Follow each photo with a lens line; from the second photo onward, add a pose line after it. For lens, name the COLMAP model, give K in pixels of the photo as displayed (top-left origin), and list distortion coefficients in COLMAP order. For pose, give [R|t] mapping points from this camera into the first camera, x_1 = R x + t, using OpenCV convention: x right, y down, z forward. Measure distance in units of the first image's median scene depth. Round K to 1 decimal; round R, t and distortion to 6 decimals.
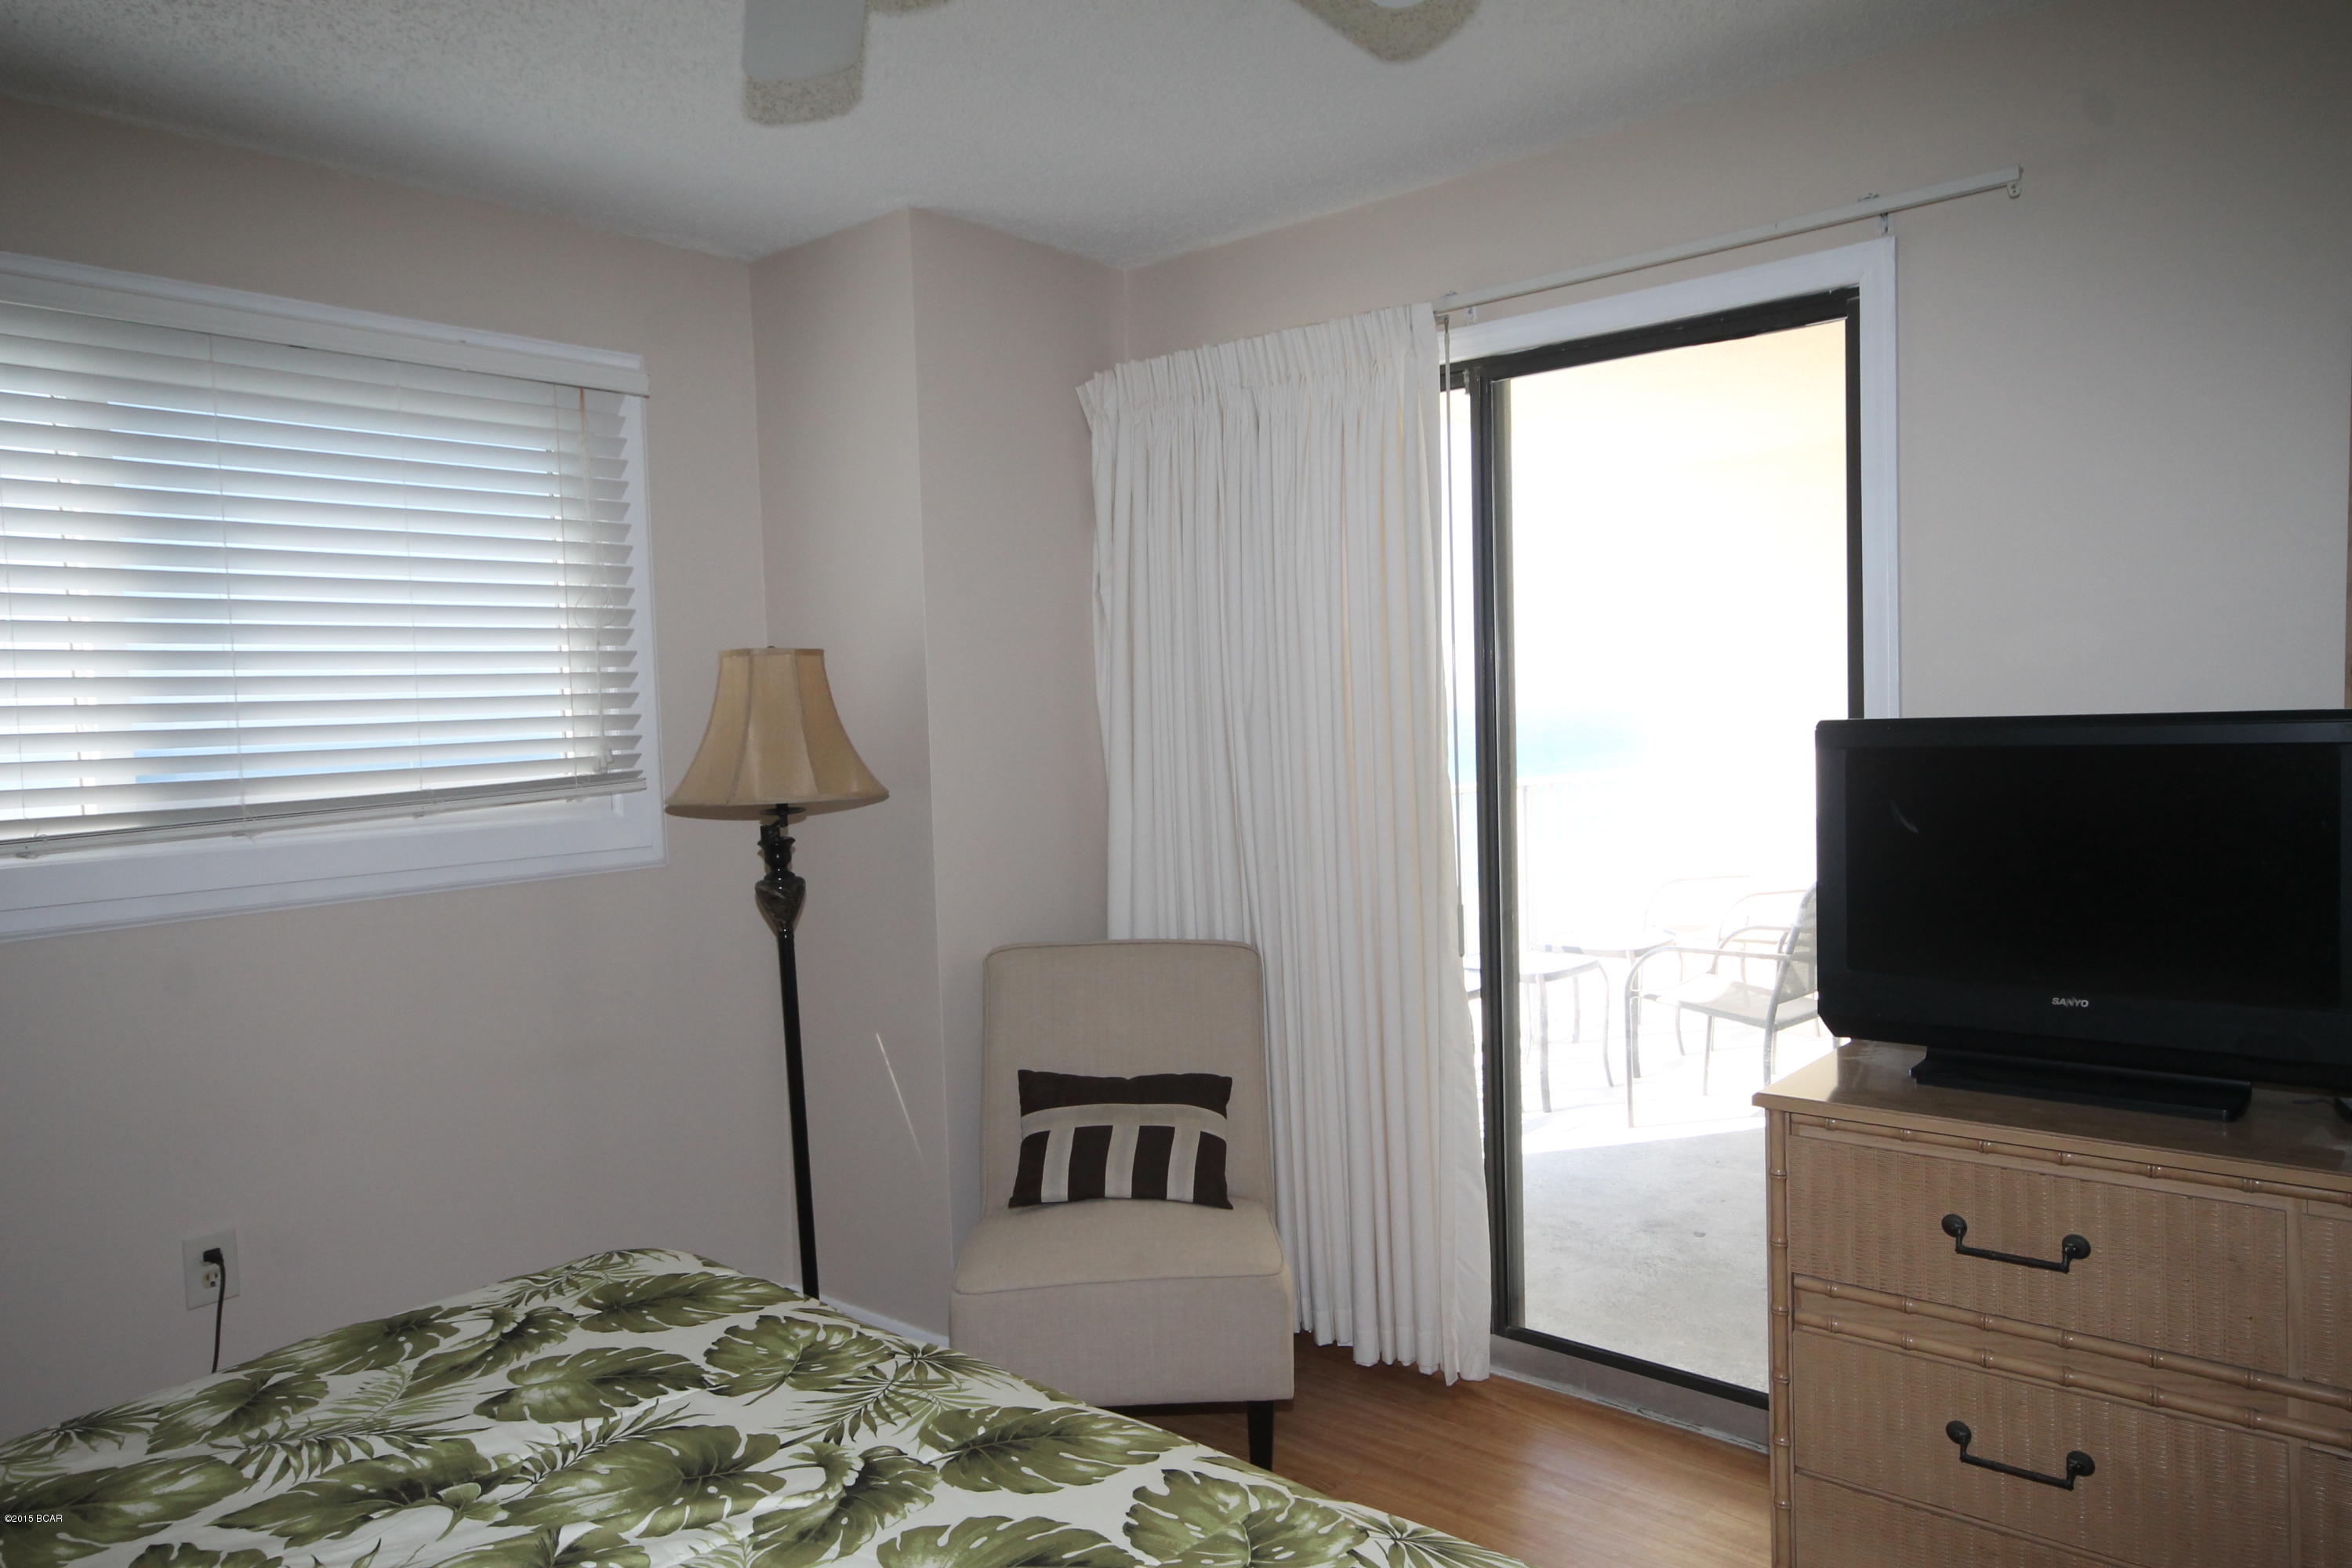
lens RADIAL K [[1596.9, 0, 1176.0], [0, 1596.9, 784.0], [0, 0, 1]] dist [0.003012, 0.001257]
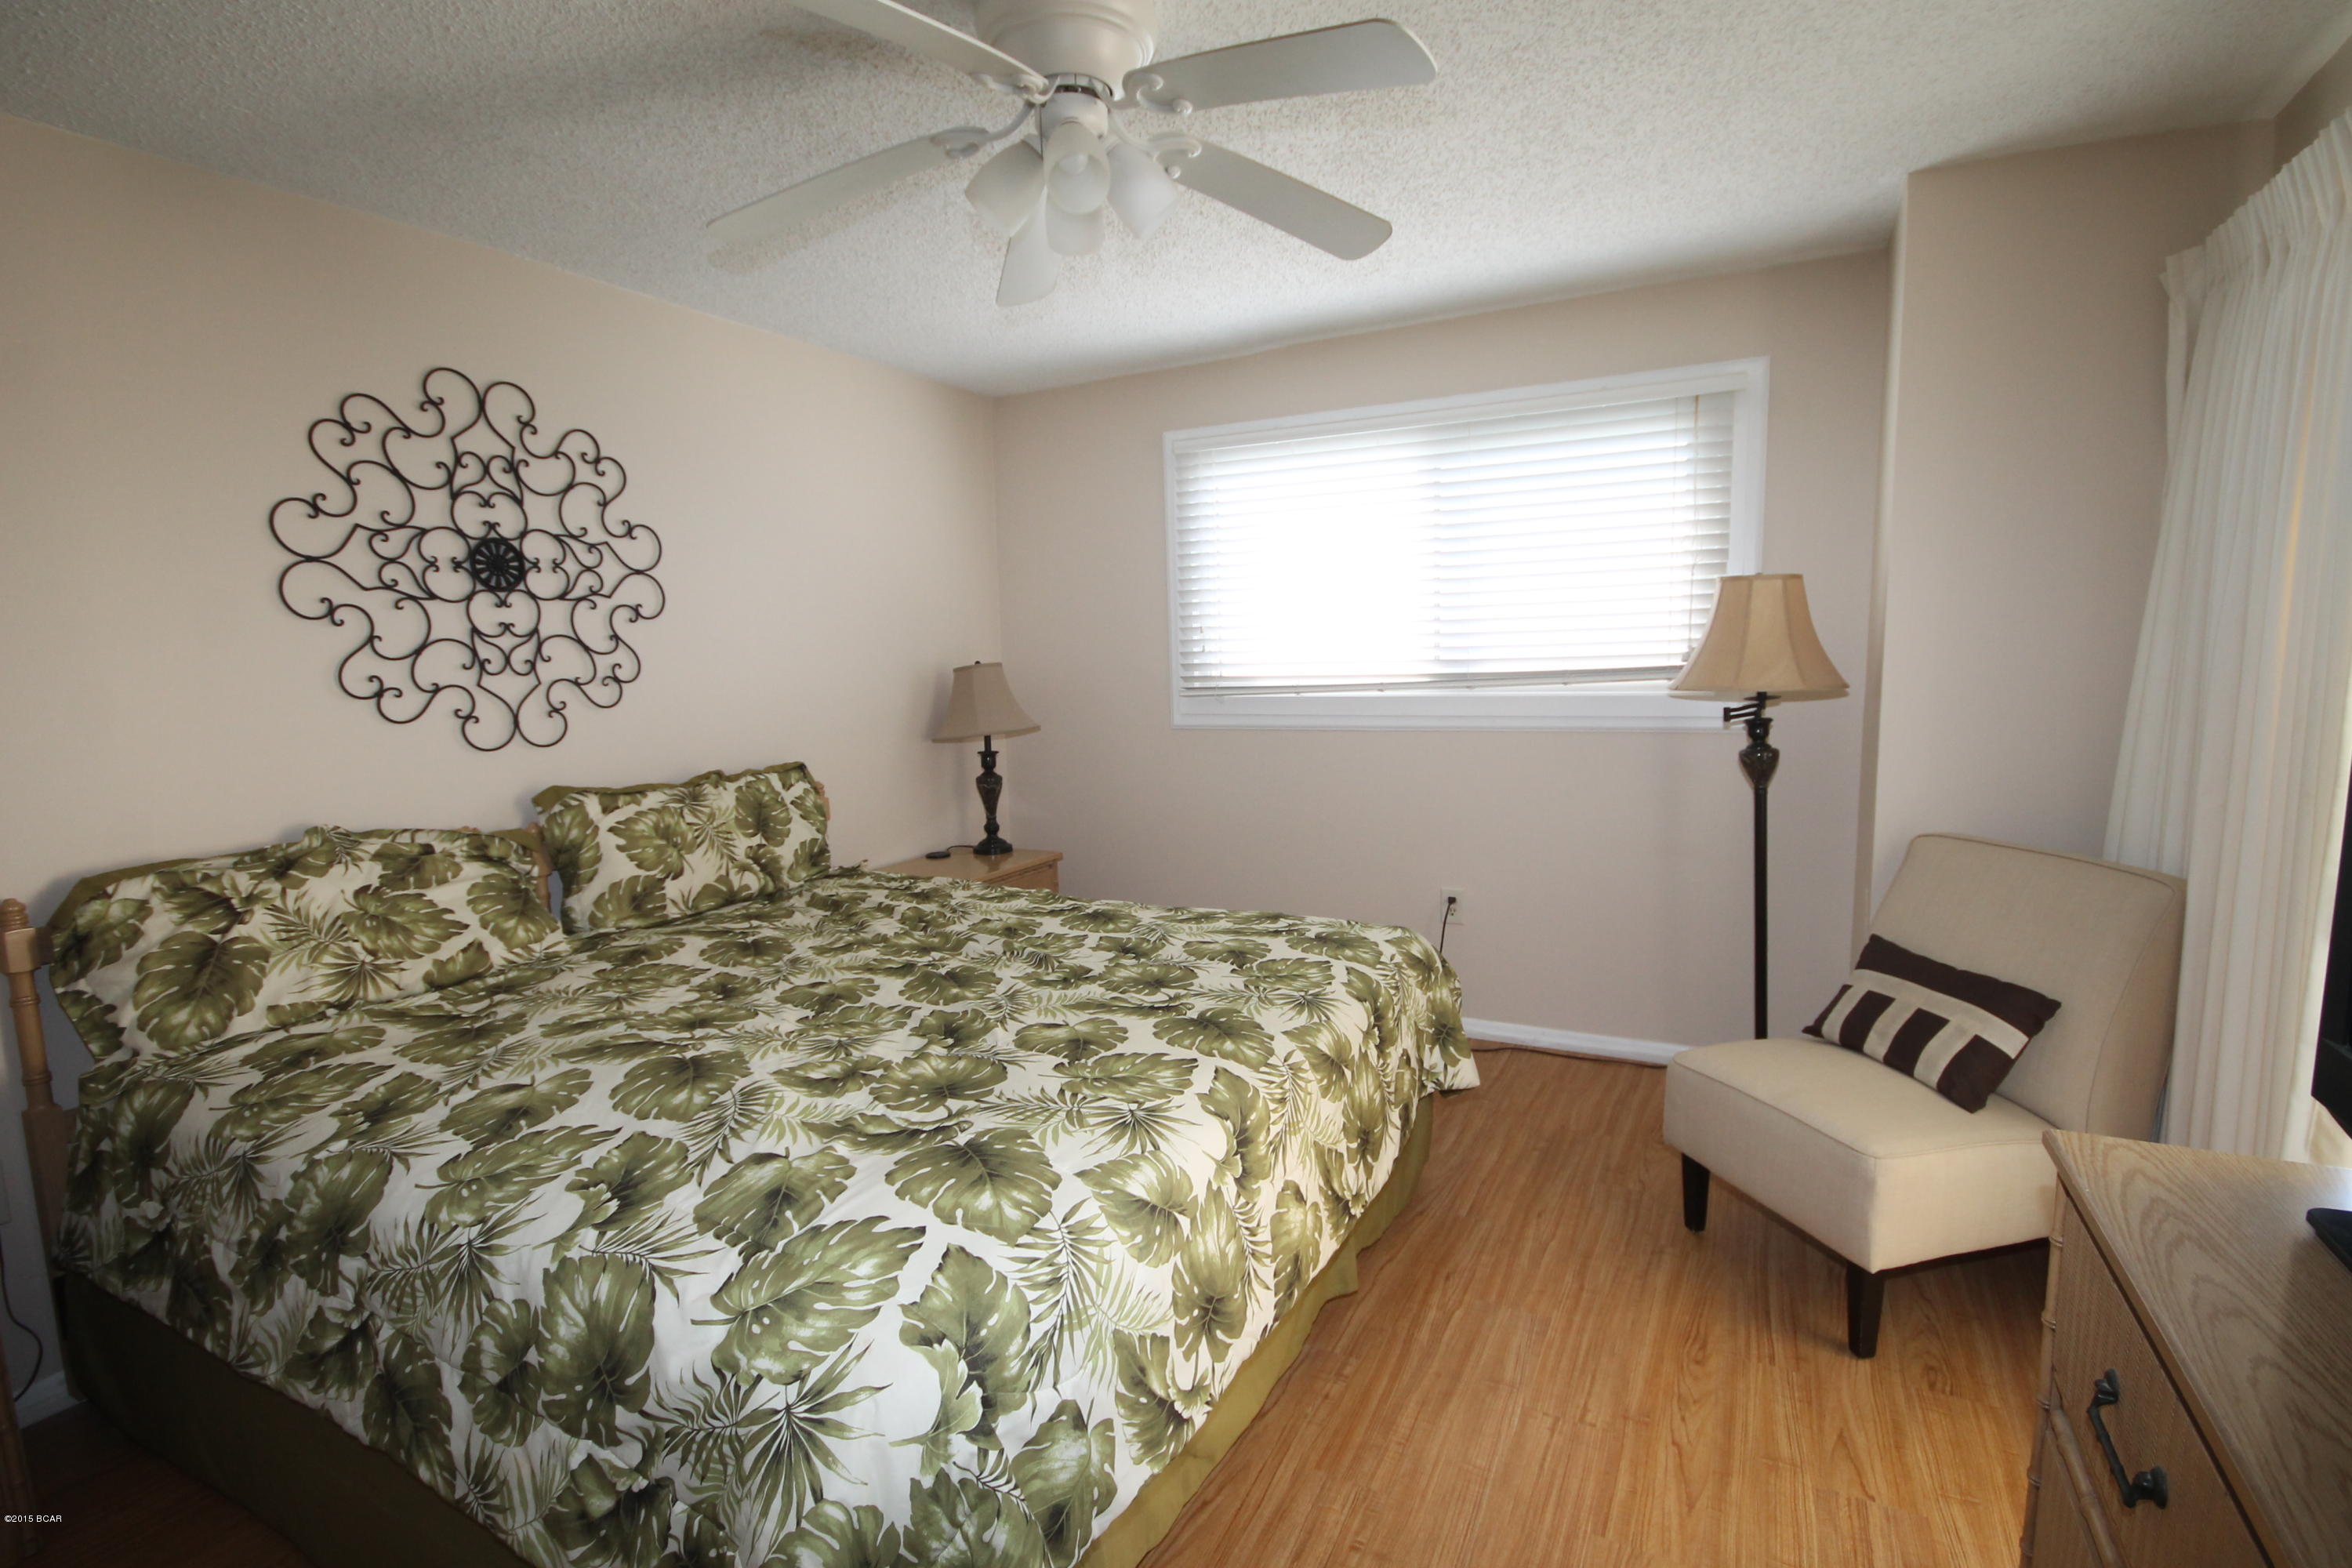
lens RADIAL K [[1110.9, 0, 1192.1], [0, 1110.9, 784.1], [0, 0, 1]] dist [-0.002842, 0.012283]
pose [[0.223539, 0.145021, -0.963846, 0.623871], [-0.030132, 0.989425, 0.141881, -0.032237], [0.974229, -0.002673, 0.225545, 0.379543]]
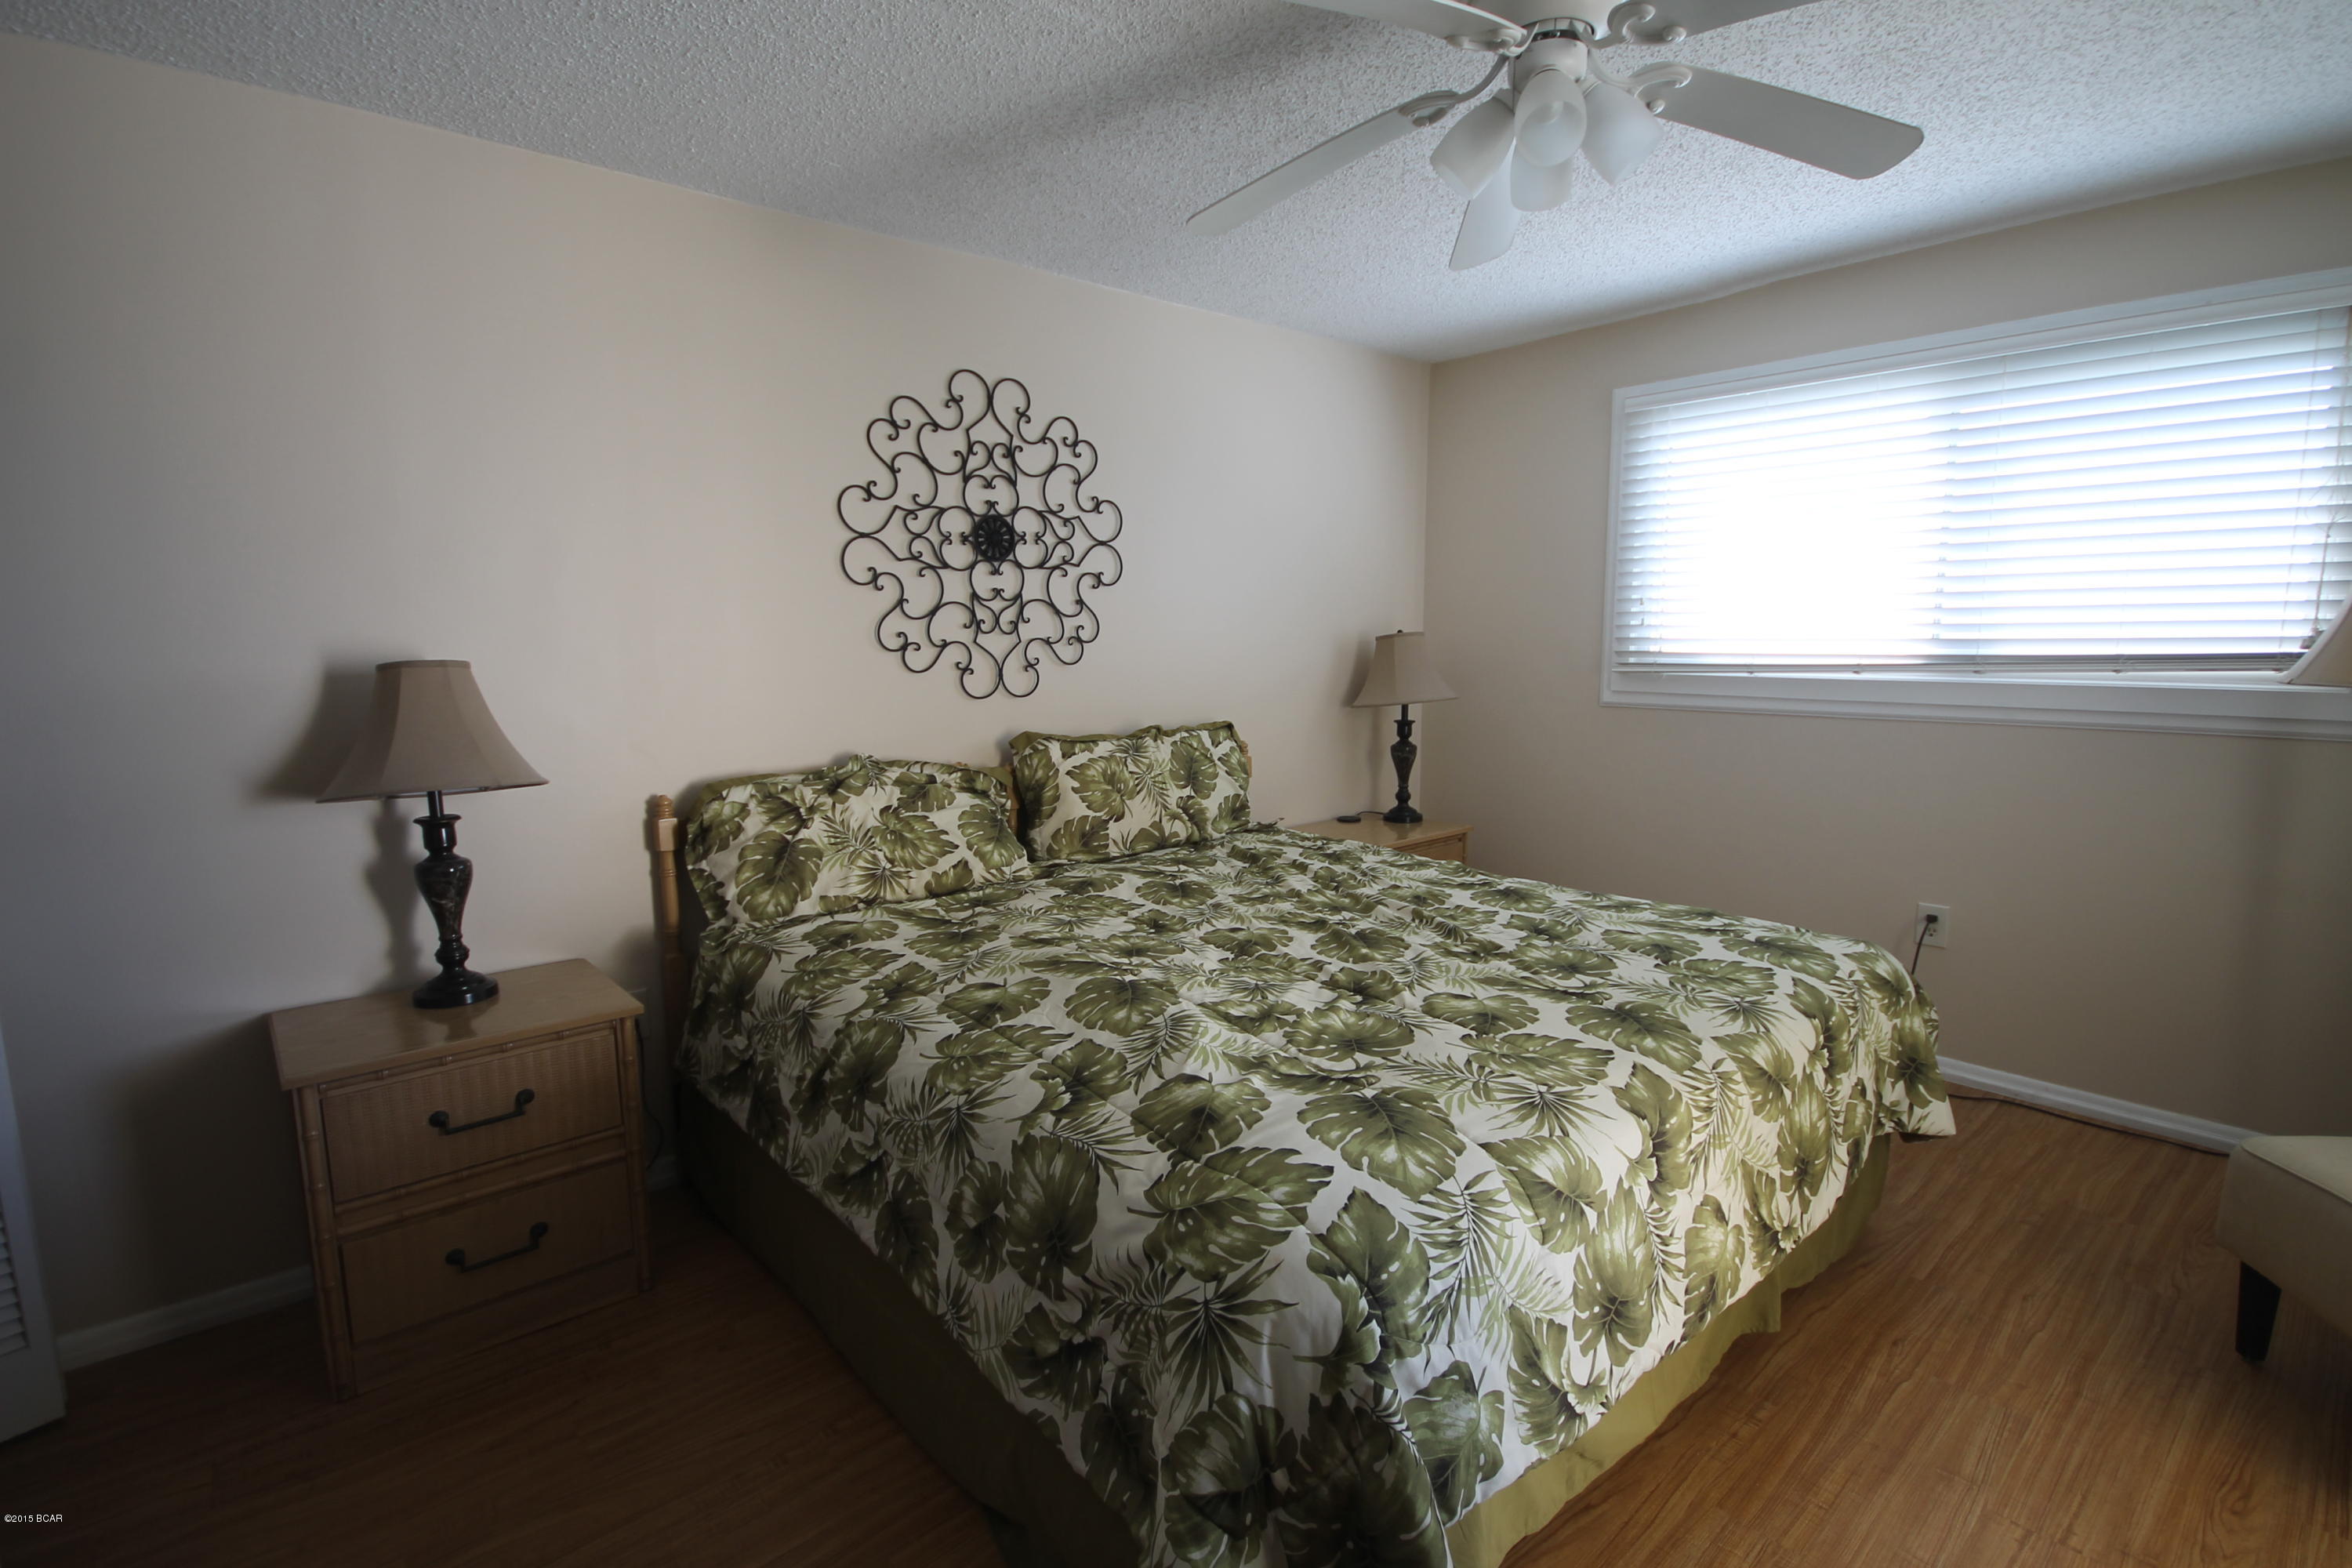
lens RADIAL K [[1110.9, 0, 1192.1], [0, 1110.9, 784.1], [0, 0, 1]] dist [-0.002842, 0.012283]
pose [[-0.139763, 0.174341, -0.974716, 0.634366], [-0.036460, 0.982804, 0.181015, -0.031879], [0.989513, 0.060838, -0.131003, 0.367329]]
